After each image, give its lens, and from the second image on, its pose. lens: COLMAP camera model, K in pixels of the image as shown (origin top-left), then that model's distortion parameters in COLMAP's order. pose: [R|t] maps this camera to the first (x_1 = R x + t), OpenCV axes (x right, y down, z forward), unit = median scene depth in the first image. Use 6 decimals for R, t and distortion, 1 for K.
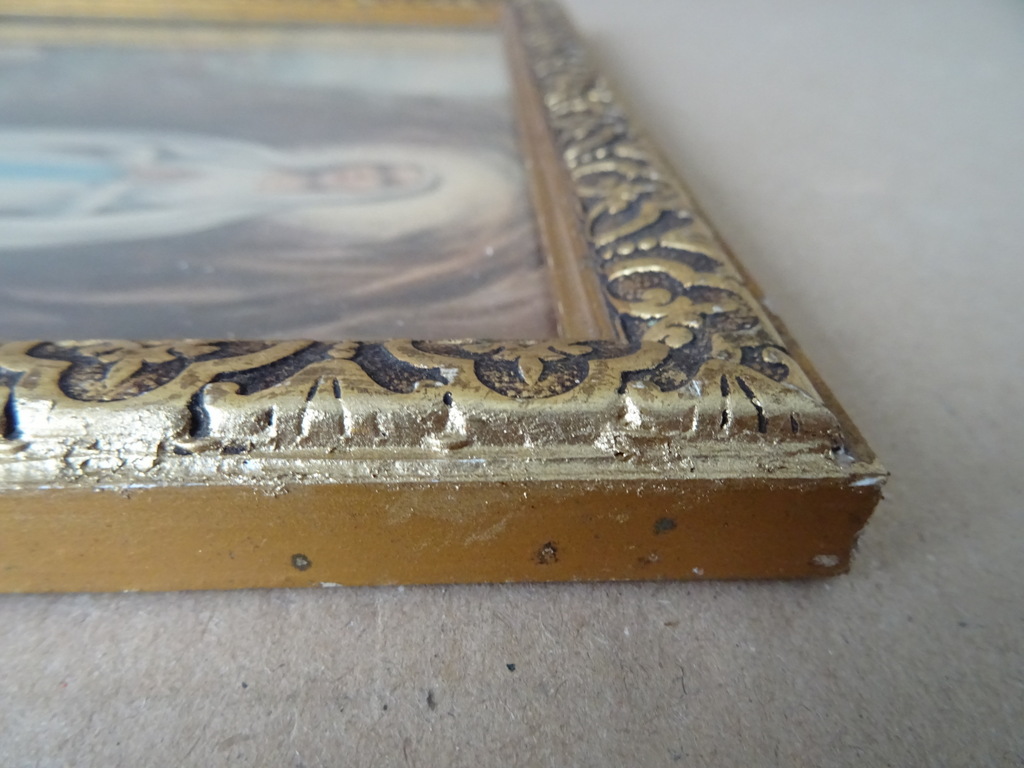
lens RADIAL K [[731.1, 0, 506.3], [0, 731.1, 385.9], [0, 0, 1]] dist [0.016417, -0.045732]
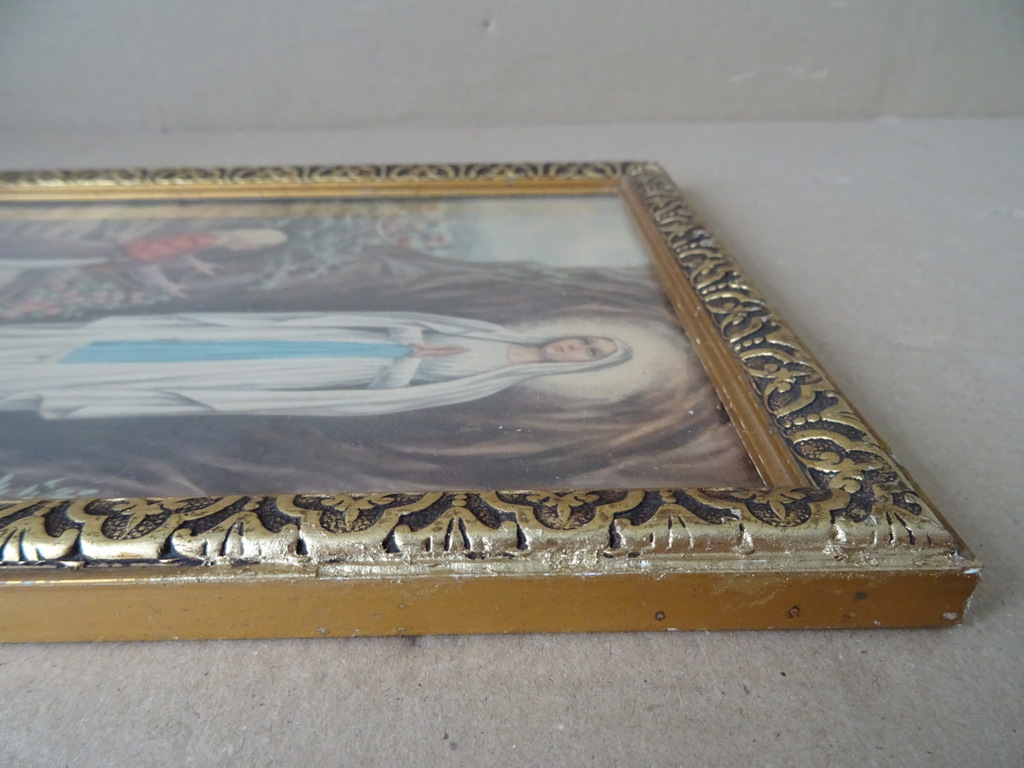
lens RADIAL K [[731.1, 0, 506.3], [0, 731.1, 385.9], [0, 0, 1]] dist [0.016417, -0.045732]
pose [[0.998409, -0.012515, -0.054974, -0.555387], [0.006777, 0.994623, -0.103344, -0.147872], [0.055972, 0.102807, 0.993125, -0.911485]]
